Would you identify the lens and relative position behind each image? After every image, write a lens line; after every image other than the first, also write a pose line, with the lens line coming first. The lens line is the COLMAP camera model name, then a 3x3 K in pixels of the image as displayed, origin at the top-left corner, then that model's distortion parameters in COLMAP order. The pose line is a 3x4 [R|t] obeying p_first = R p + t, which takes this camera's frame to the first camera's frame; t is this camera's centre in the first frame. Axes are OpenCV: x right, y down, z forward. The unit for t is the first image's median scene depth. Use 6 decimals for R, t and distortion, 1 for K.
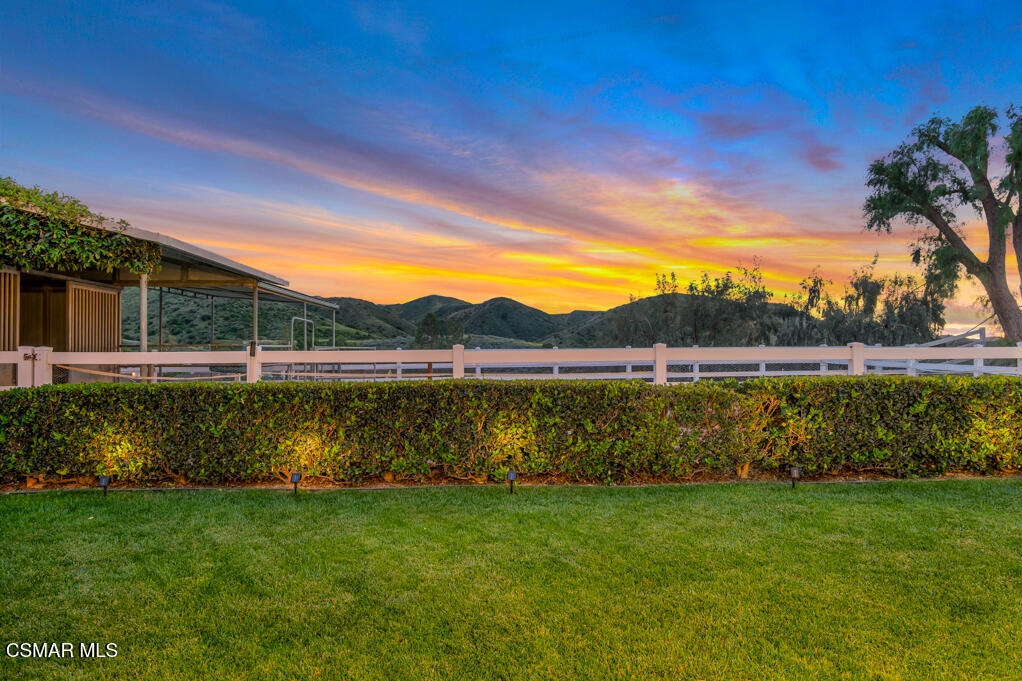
lens RADIAL K [[625.2, 0, 511.0], [0, 625.2, 340.5], [0, 0, 1]] dist [0.002604, 0.001105]
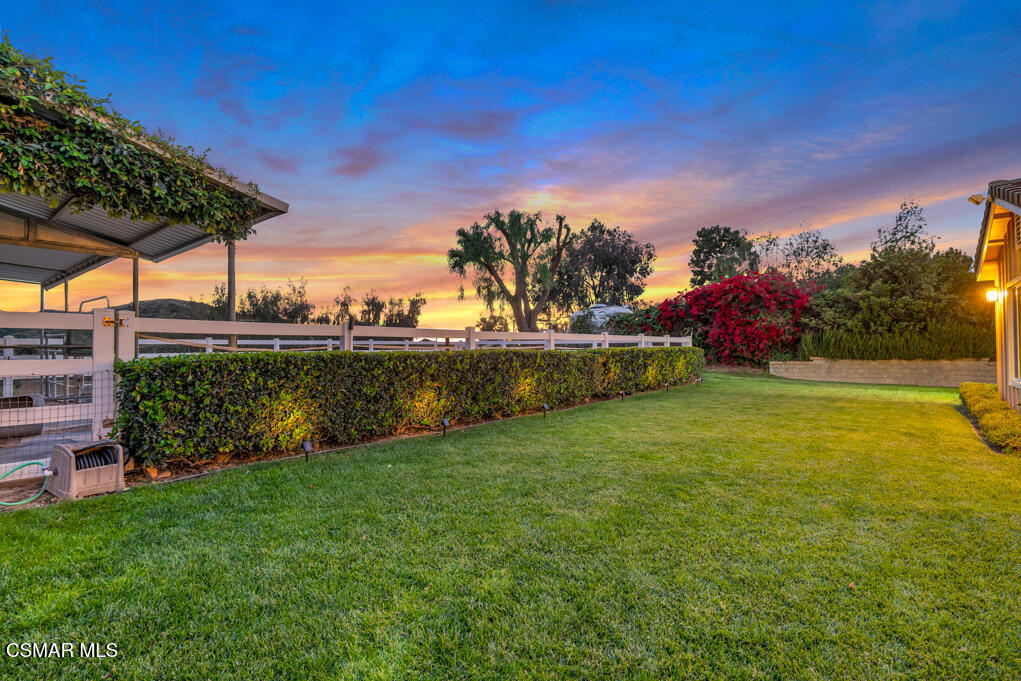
lens RADIAL K [[492.6, 0, 510.5], [0, 492.6, 340.5], [0, 0, 1]] dist [-0.000149, 0.000346]
pose [[0.645904, 0.010478, 0.763347, -0.104582], [-0.005278, 0.999943, -0.009260, 0.005971], [-0.763400, 0.001952, 0.645923, 0.023488]]
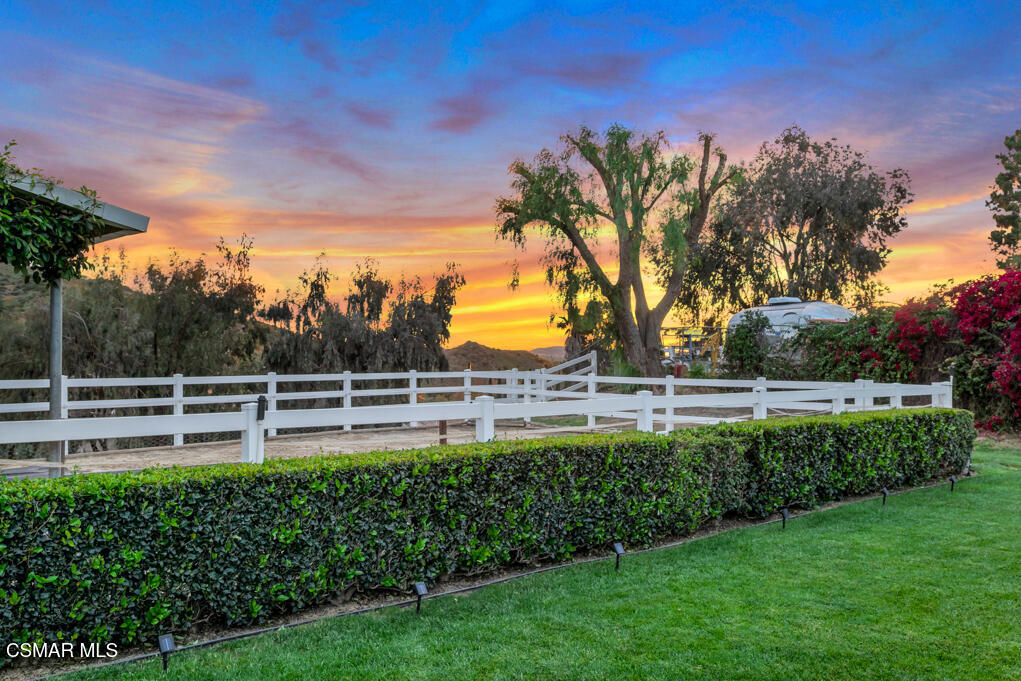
lens RADIAL K [[937.5, 0, 516.2], [0, 937.5, 341.4], [0, 0, 1]] dist [0.016538, -0.003838]
pose [[0.733786, 0.020676, 0.679066, -0.101872], [-0.016749, 0.999784, -0.012342, -0.004404], [-0.679174, -0.002318, 0.733974, 0.013255]]
